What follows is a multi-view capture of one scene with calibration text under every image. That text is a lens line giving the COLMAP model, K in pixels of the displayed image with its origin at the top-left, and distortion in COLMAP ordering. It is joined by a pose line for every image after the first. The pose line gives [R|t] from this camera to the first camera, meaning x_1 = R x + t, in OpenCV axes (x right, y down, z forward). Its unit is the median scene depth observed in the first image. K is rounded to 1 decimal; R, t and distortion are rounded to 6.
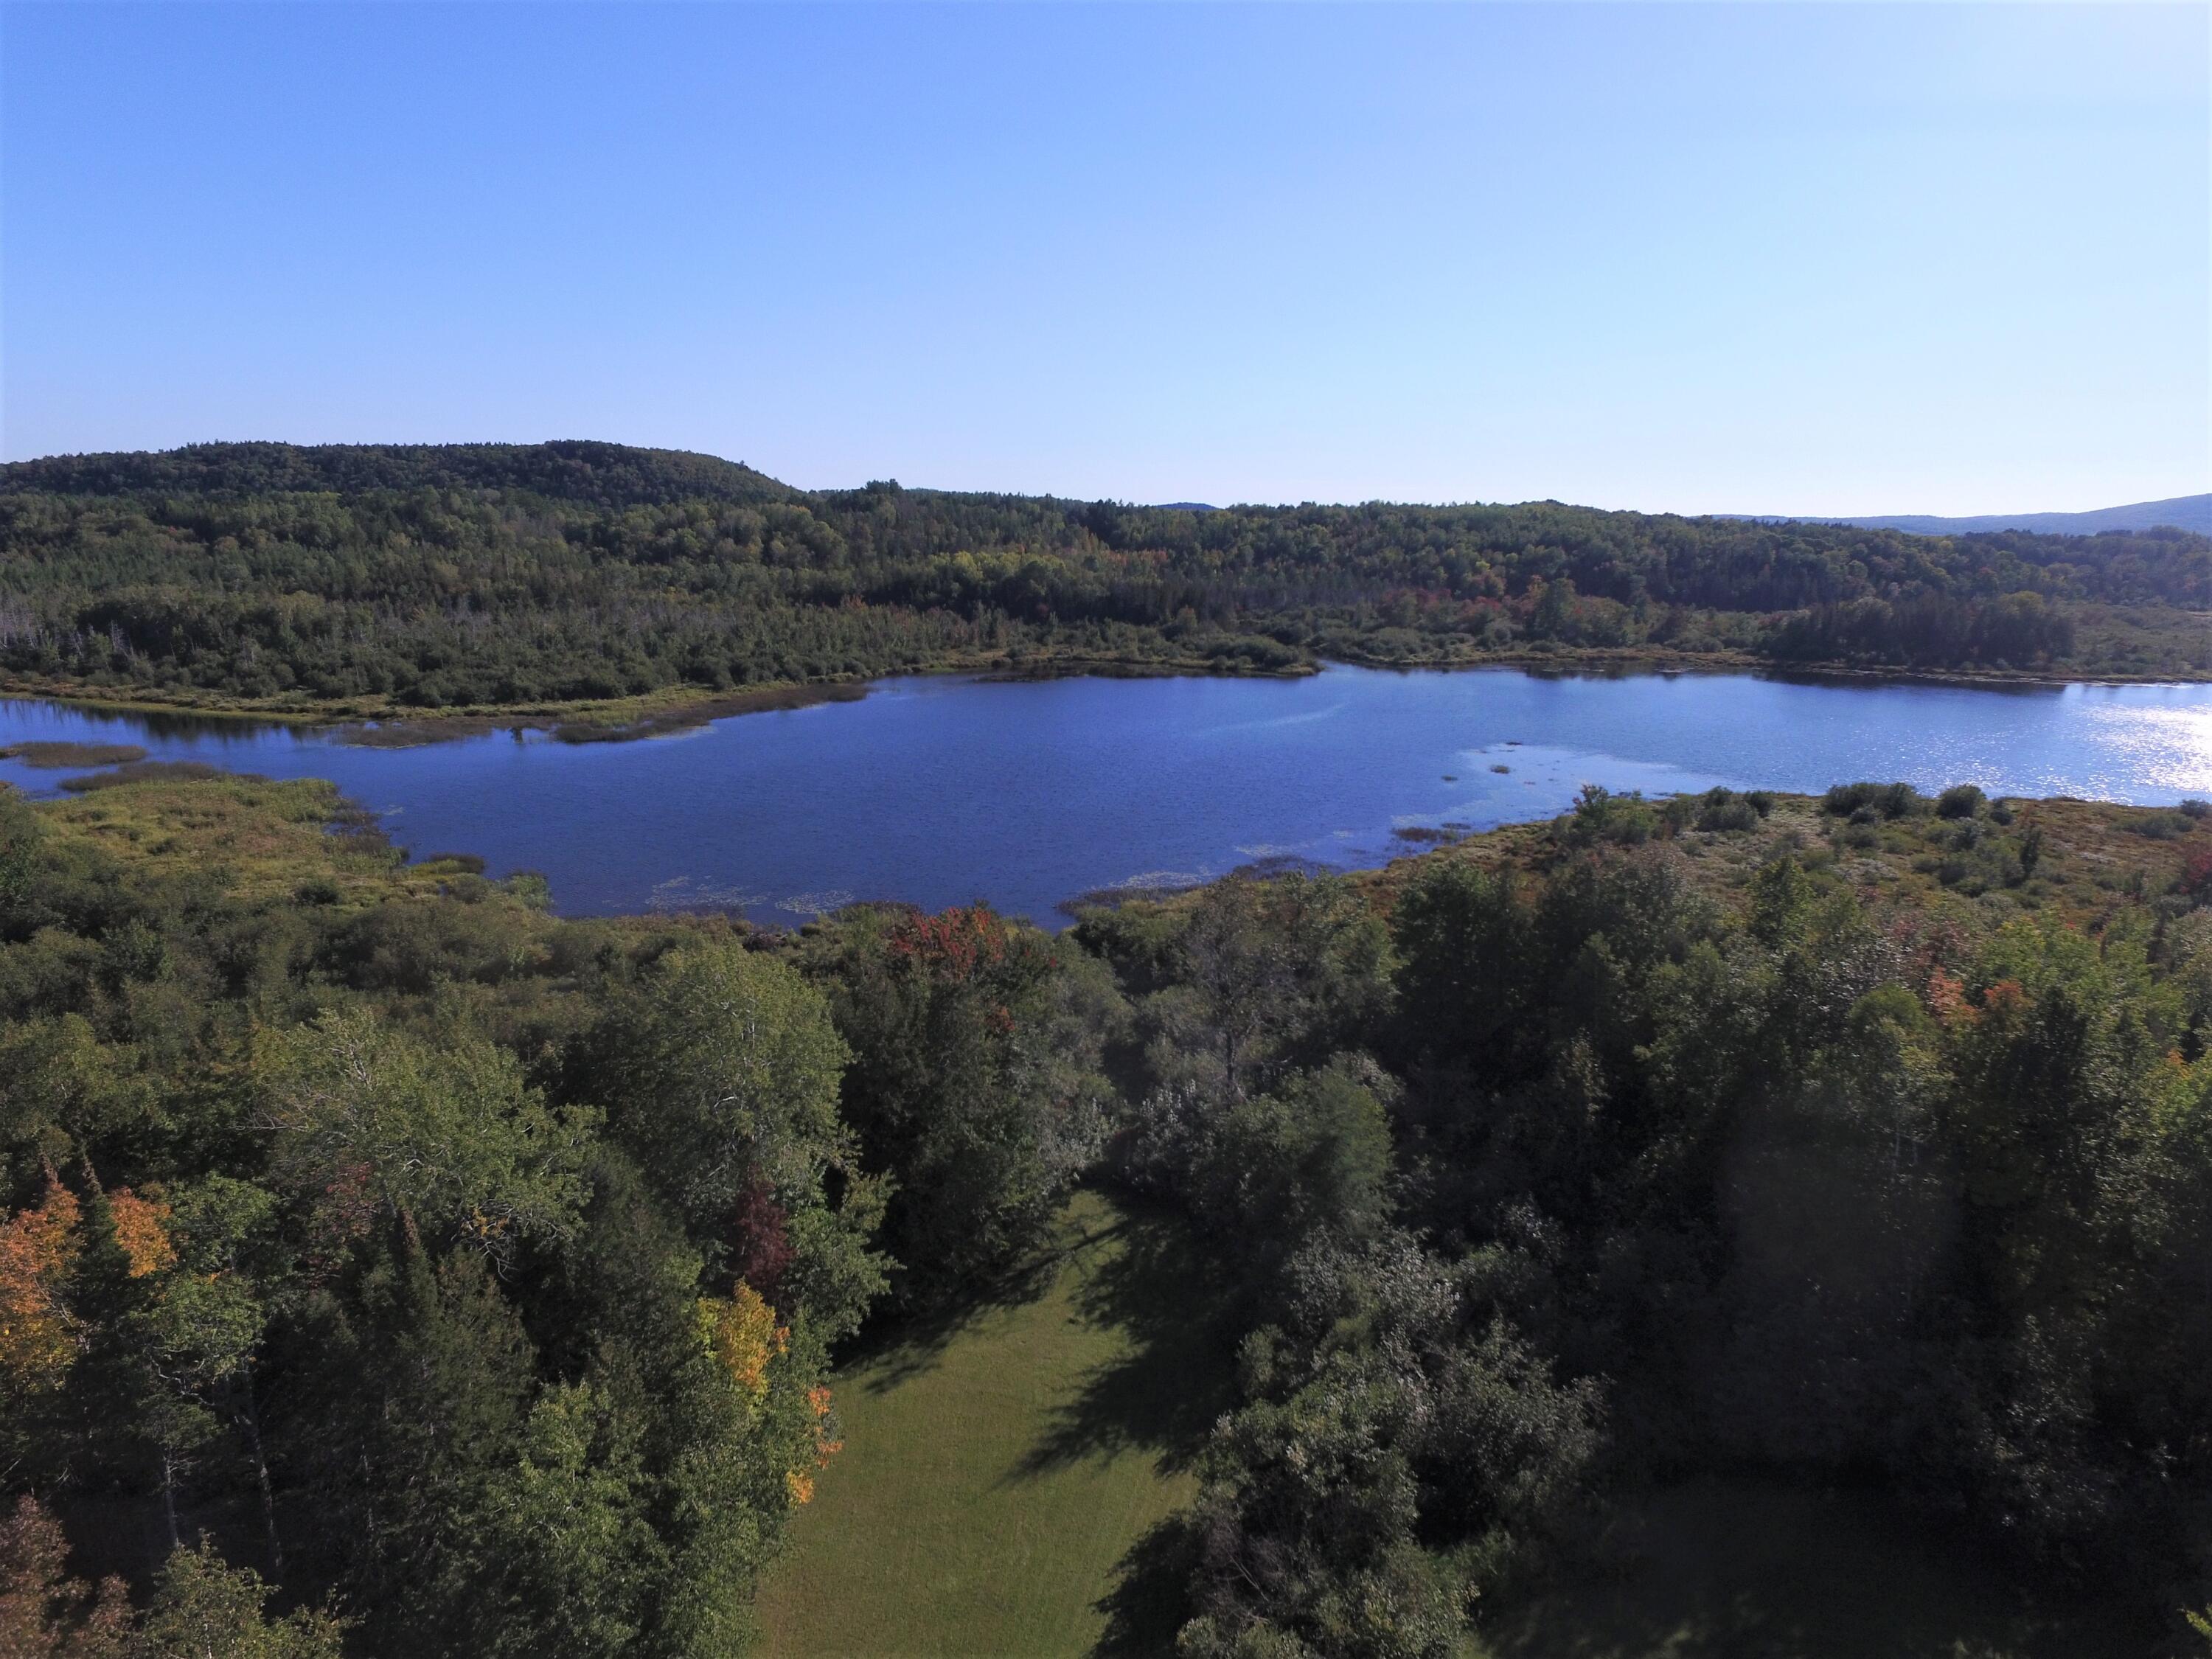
lens RADIAL K [[1290.6, 0, 1107.2], [0, 1290.6, 833.5], [0, 0, 1]] dist [-0.013120, 0.013838]
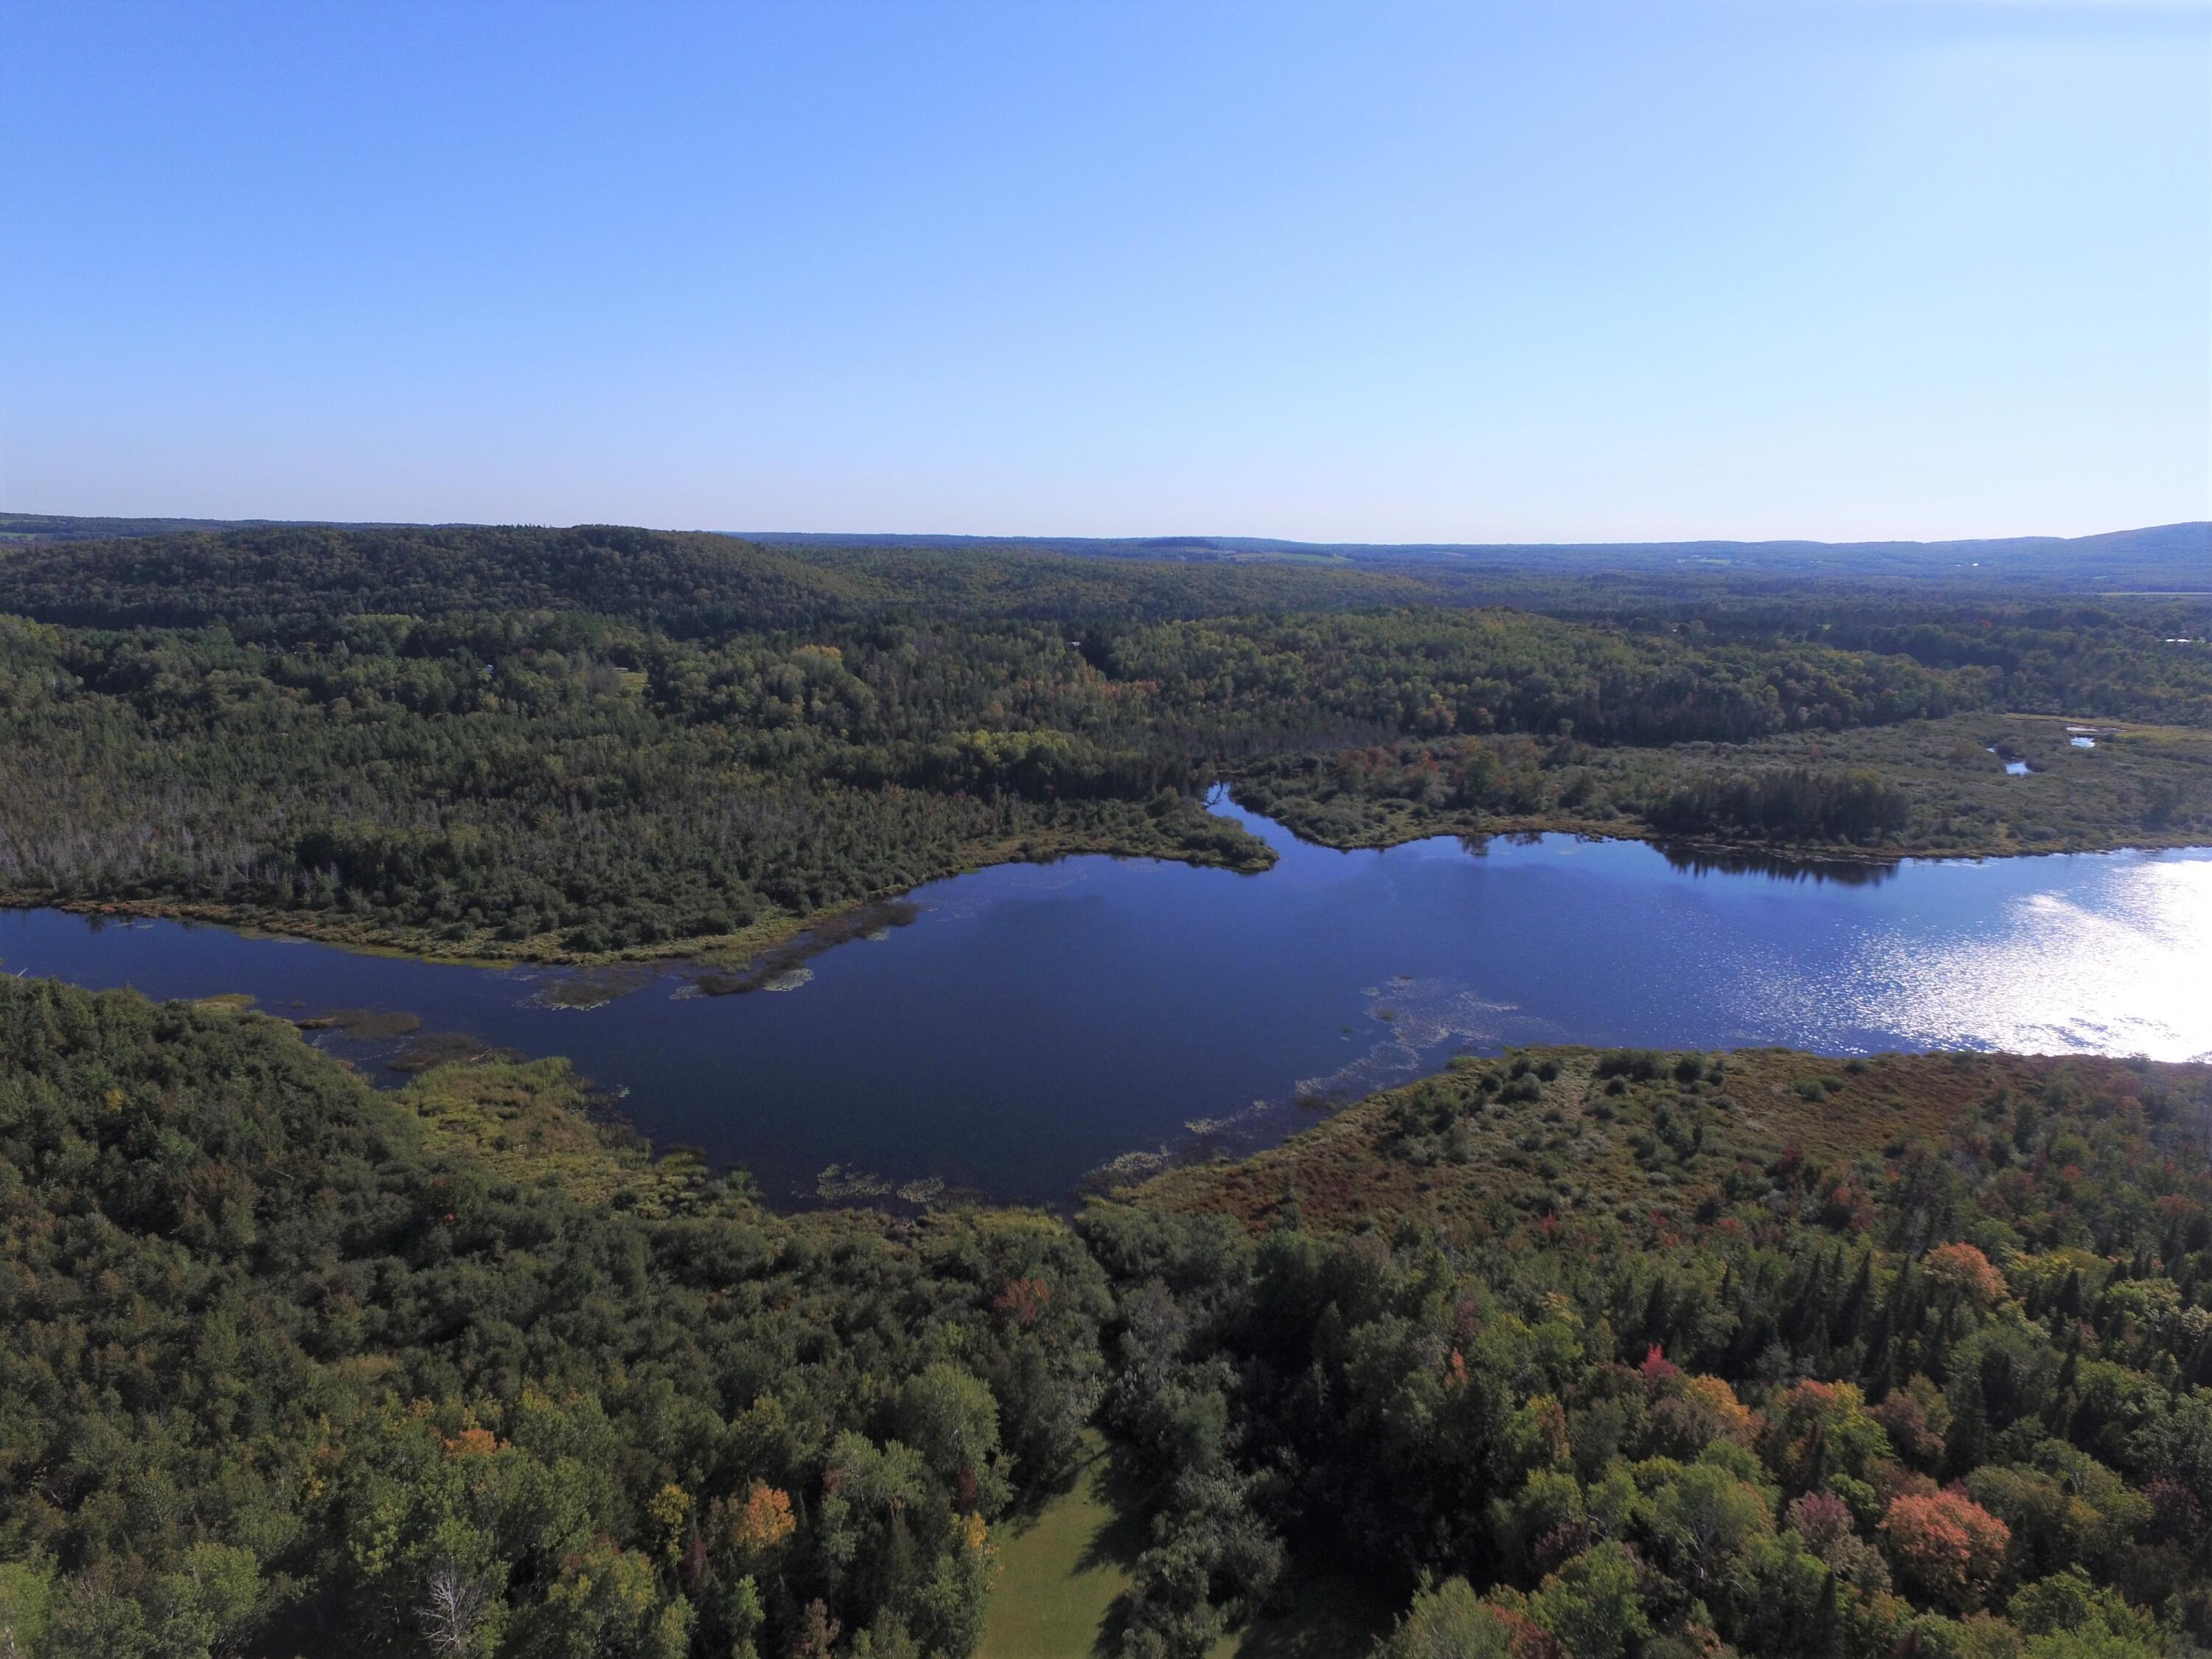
lens RADIAL K [[1290.6, 0, 1102.1], [0, 1290.6, 824.0], [0, 0, 1]] dist [-0.013120, 0.013838]
pose [[0.999971, -0.006959, -0.003240, 0.003881], [0.006888, 0.999751, -0.021207, -0.161849], [0.003387, 0.021184, 0.999770, -0.274141]]
